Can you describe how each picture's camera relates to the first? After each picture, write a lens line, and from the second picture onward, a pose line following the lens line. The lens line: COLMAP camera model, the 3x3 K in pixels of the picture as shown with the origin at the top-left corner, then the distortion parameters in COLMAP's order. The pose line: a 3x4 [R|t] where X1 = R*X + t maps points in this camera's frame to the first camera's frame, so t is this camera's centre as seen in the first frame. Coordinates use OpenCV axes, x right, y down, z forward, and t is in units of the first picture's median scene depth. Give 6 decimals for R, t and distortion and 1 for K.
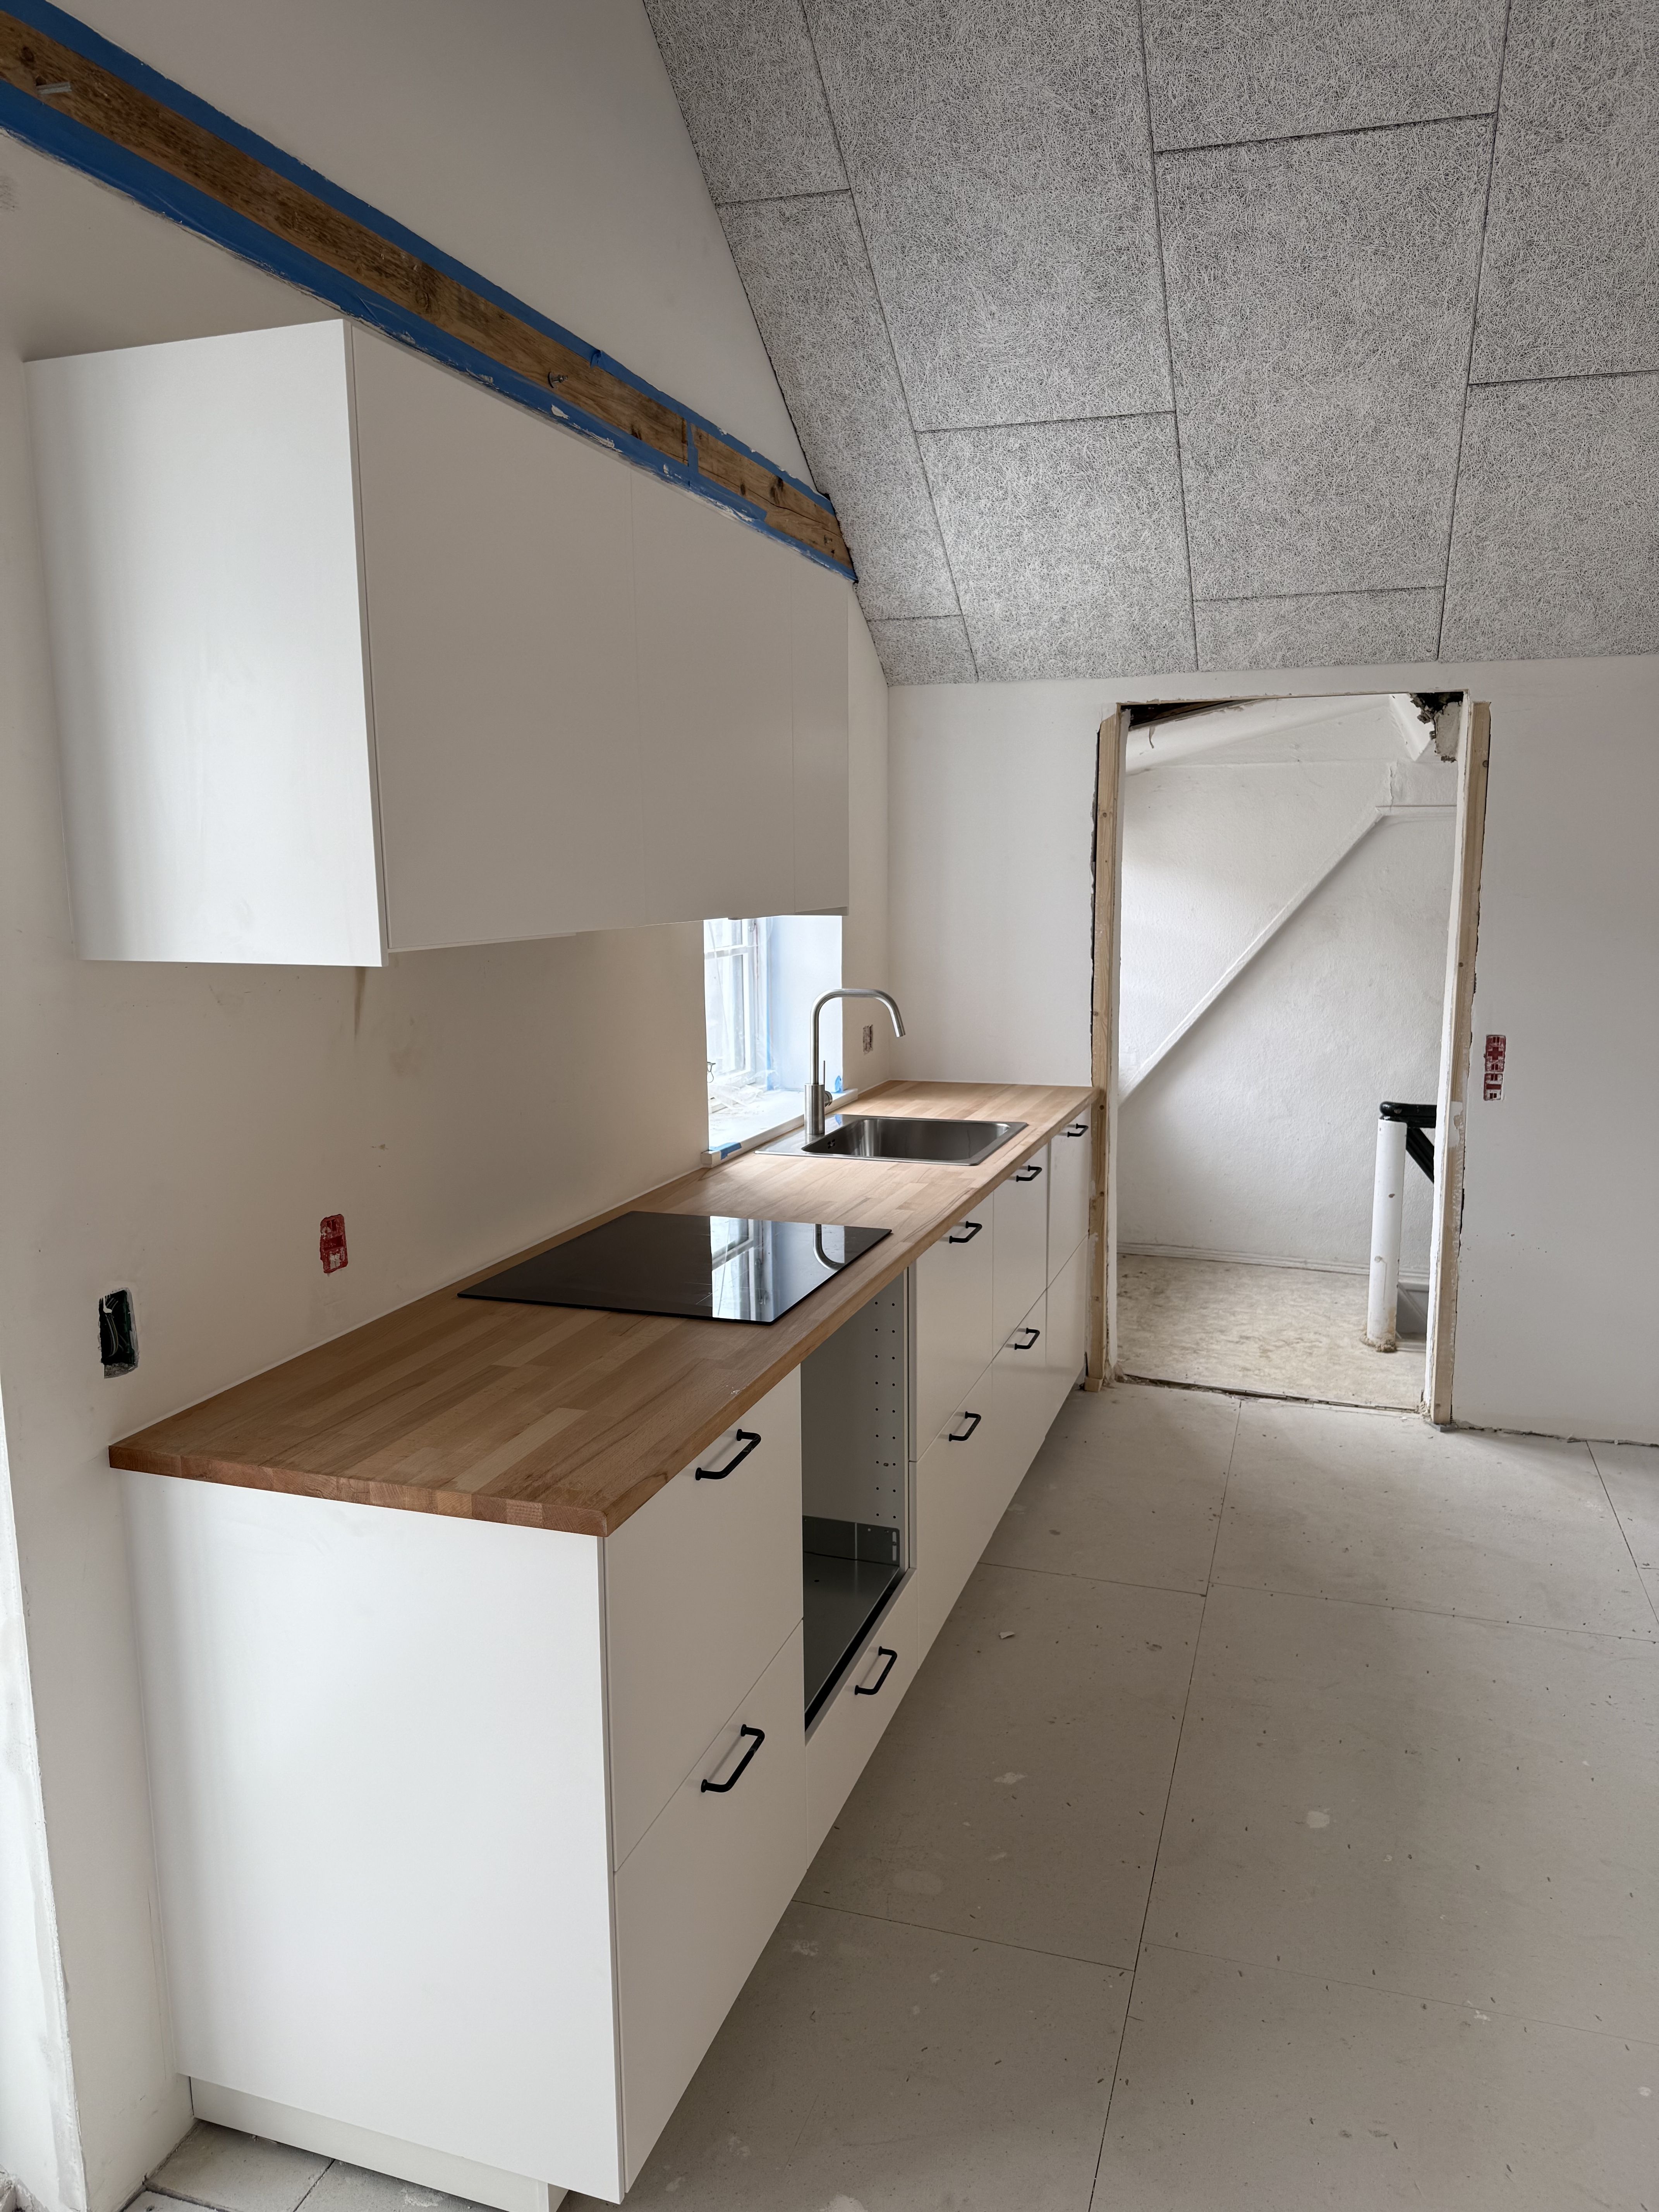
lens RADIAL K [[1563.3, 0, 828.2], [0, 1563.3, 1123.6], [0, 0, 1]] dist [0.072586, -0.044151]
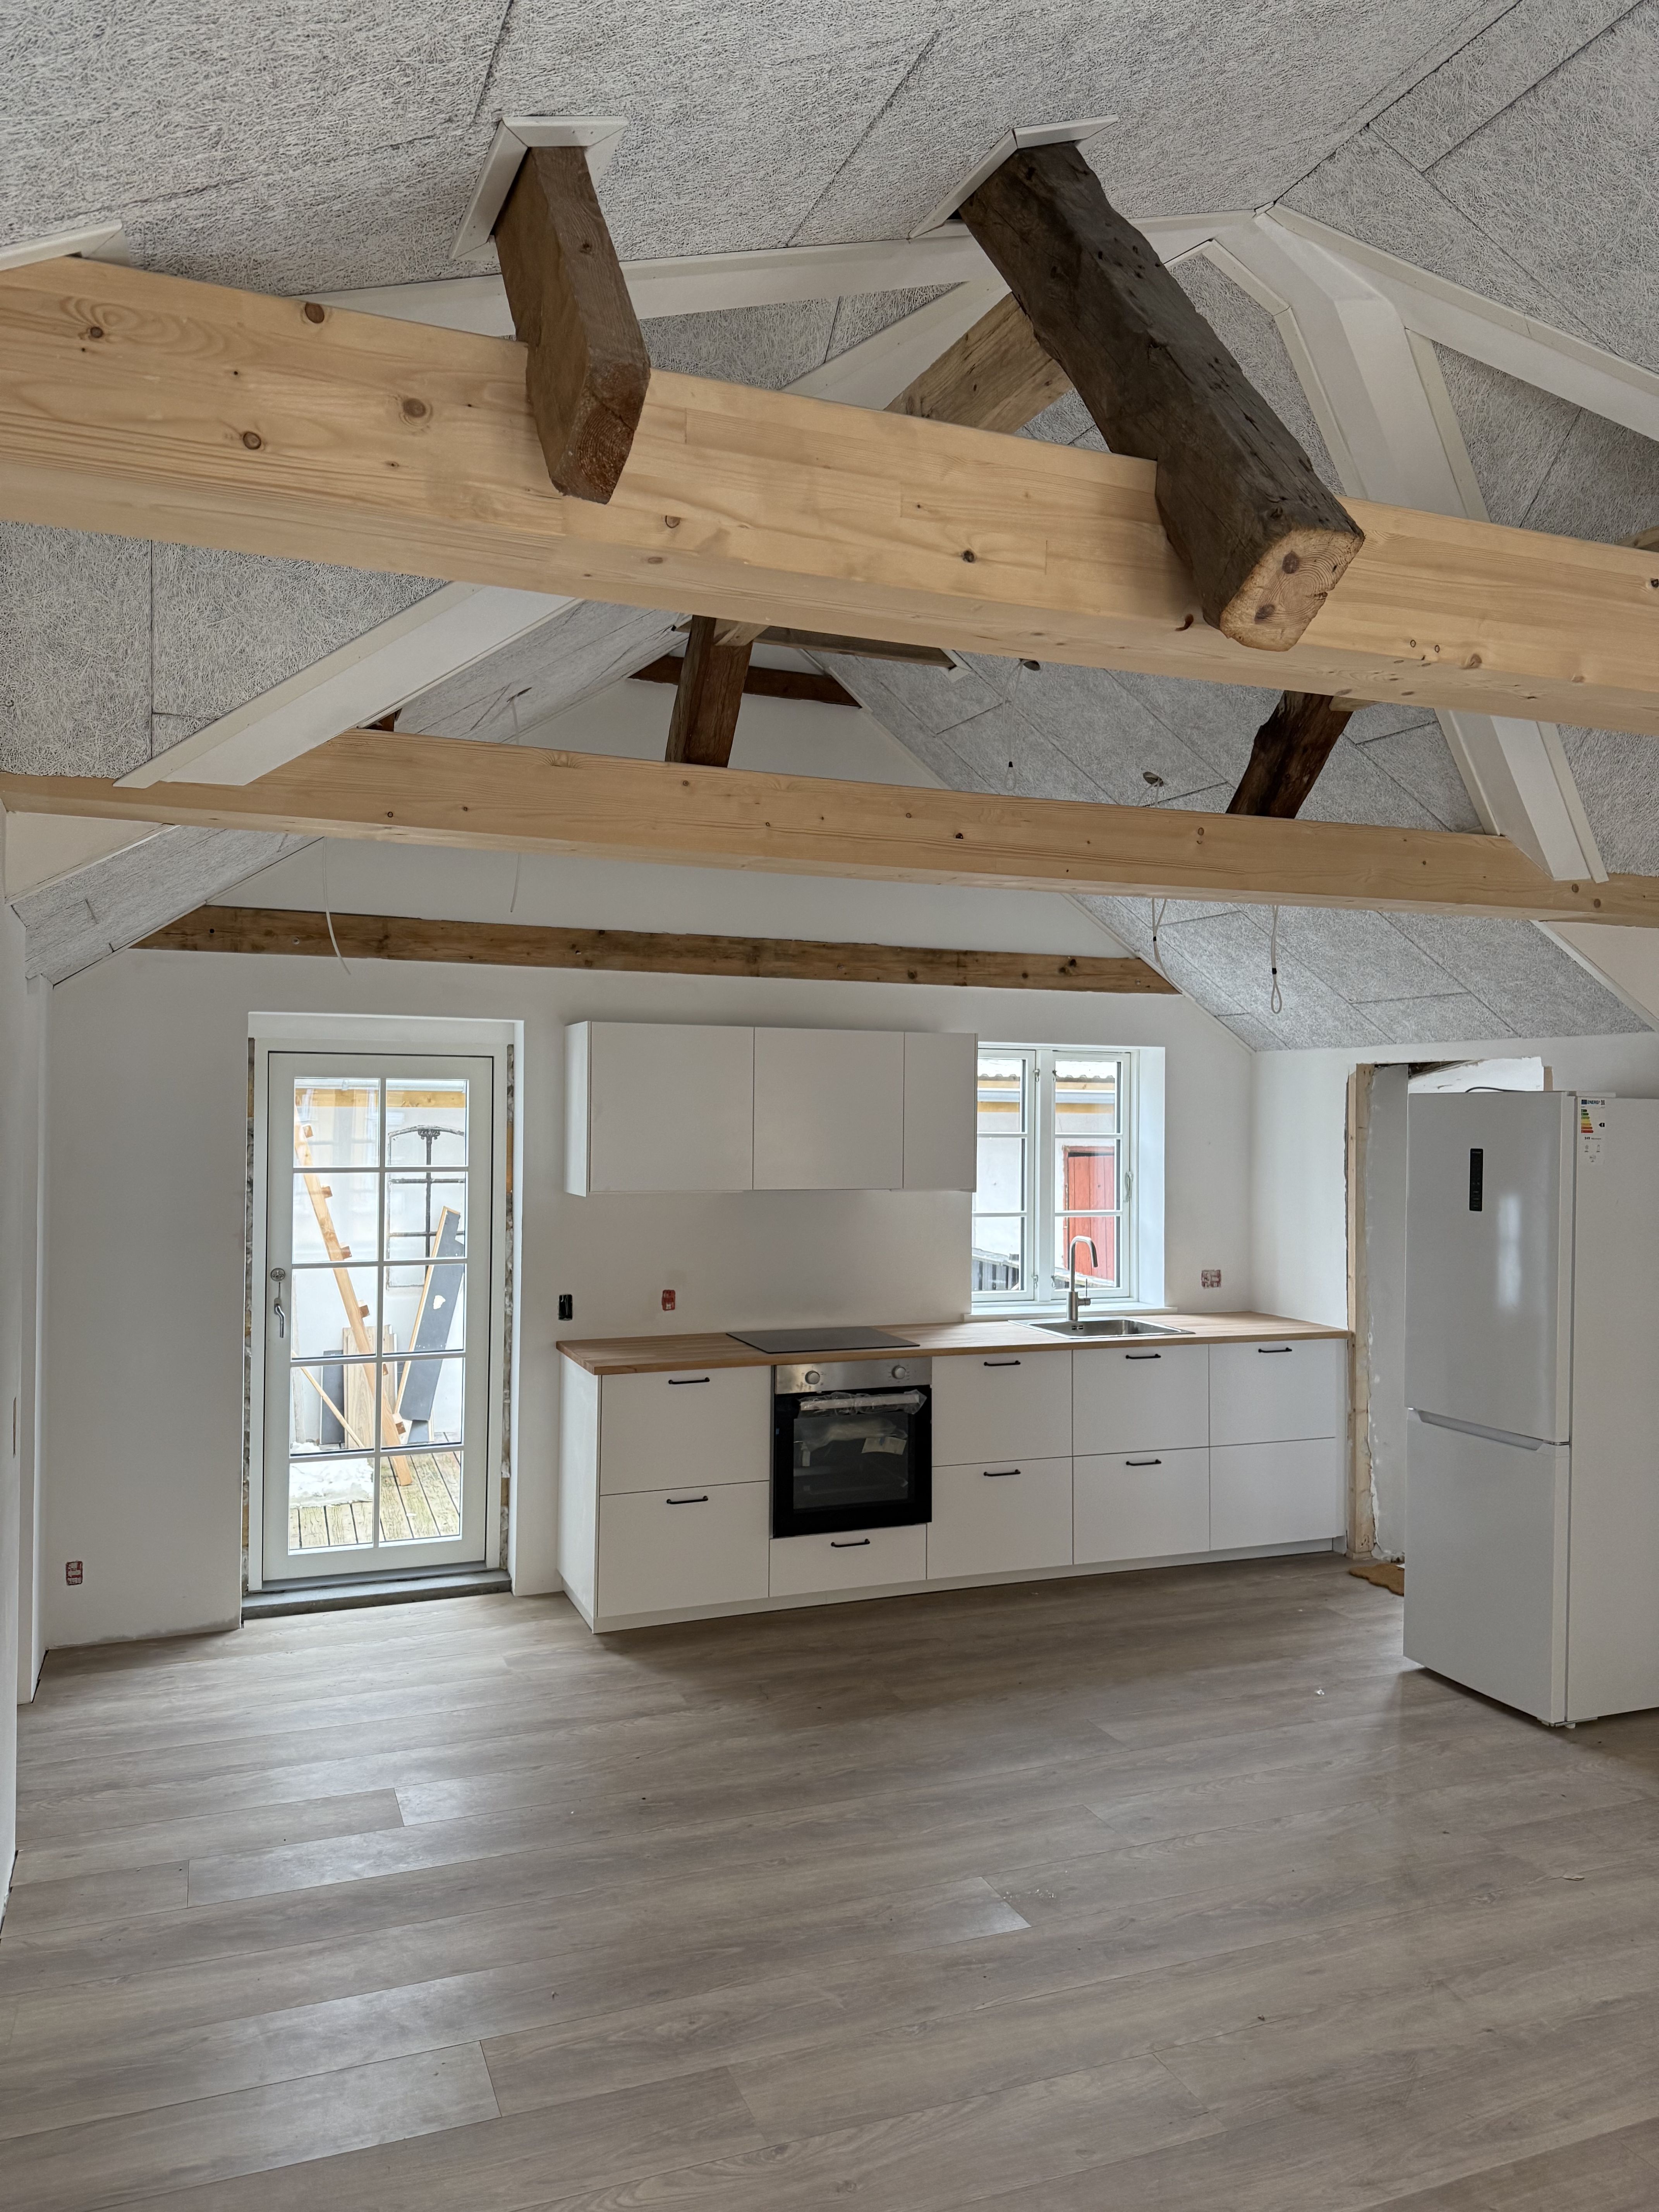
lens RADIAL K [[1563.3, 0, 831.0], [0, 1563.3, 1100.1], [0, 0, 1]] dist [0.072586, -0.044151]
pose [[0.630554, 0.000040, -0.776145, 1.220240], [-0.143309, 0.982812, -0.116376, 0.006817], [0.762800, 0.184610, 0.619722, -0.327558]]
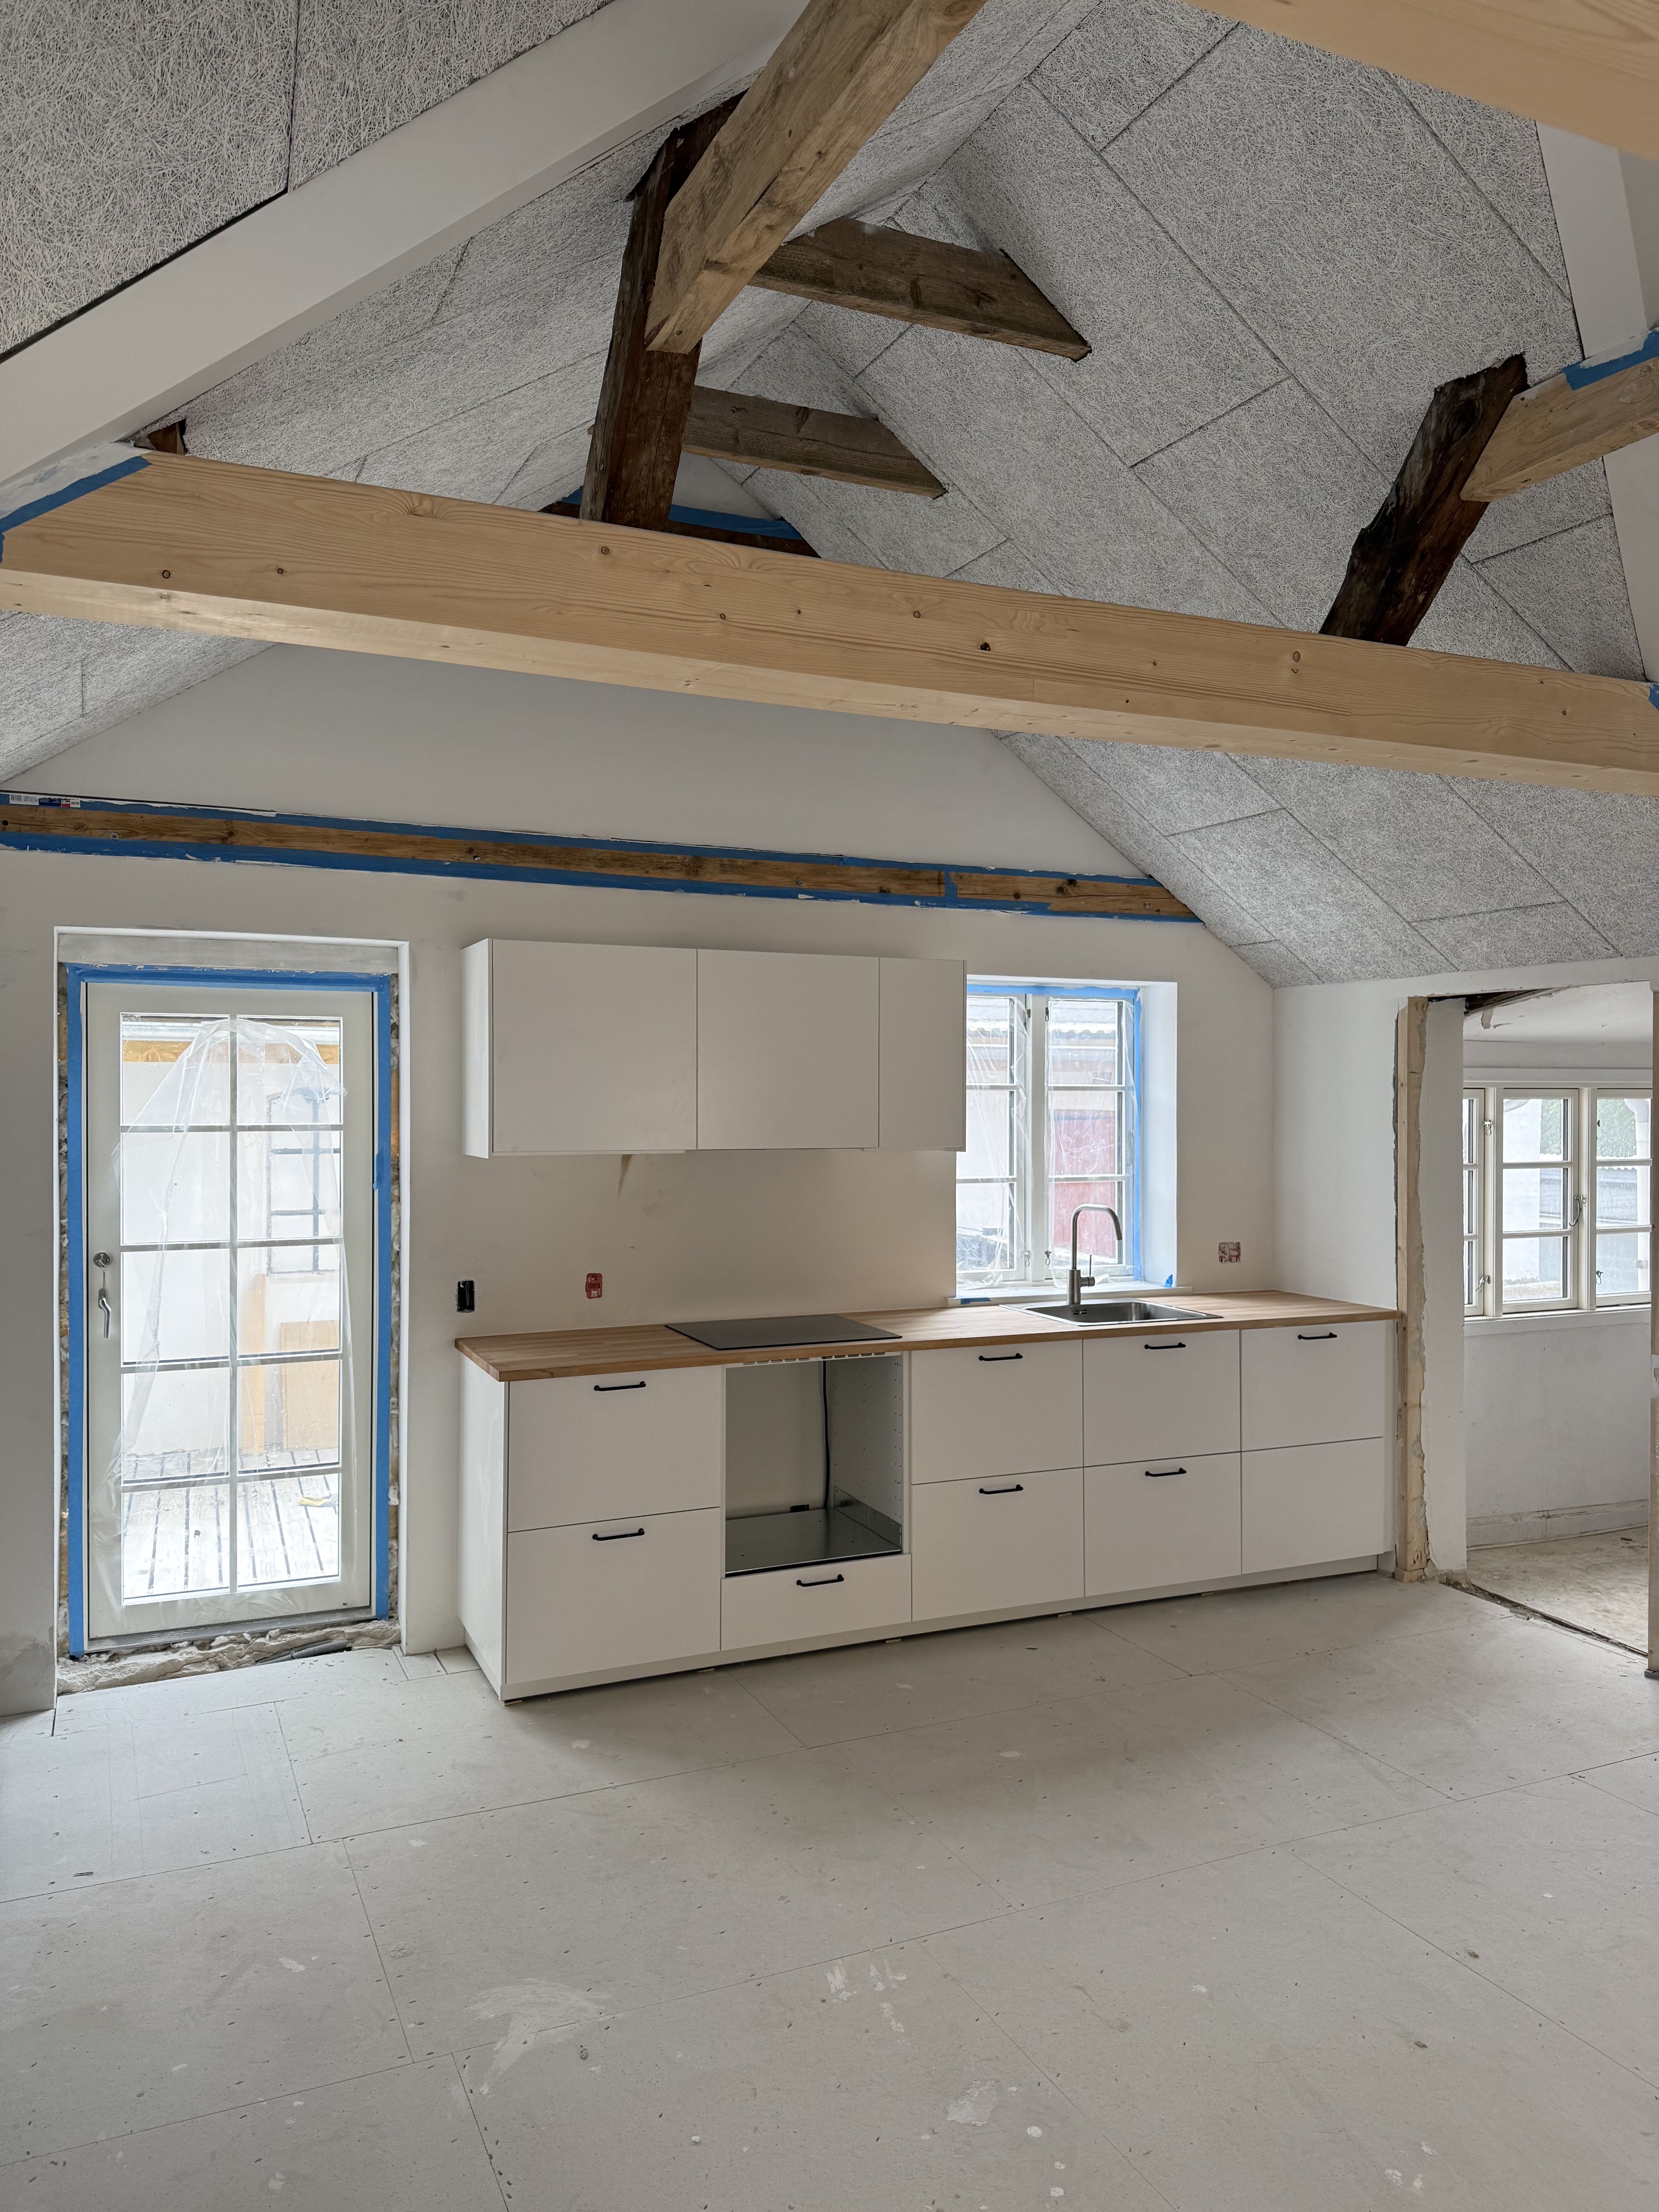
lens RADIAL K [[1563.3, 0, 838.1], [0, 1563.3, 1103.6], [0, 0, 1]] dist [0.072586, -0.044151]
pose [[0.668320, 0.006090, -0.743849, 0.974704], [-0.131693, 0.985140, -0.110255, 0.013230], [0.732124, 0.171645, 0.659190, -0.158256]]
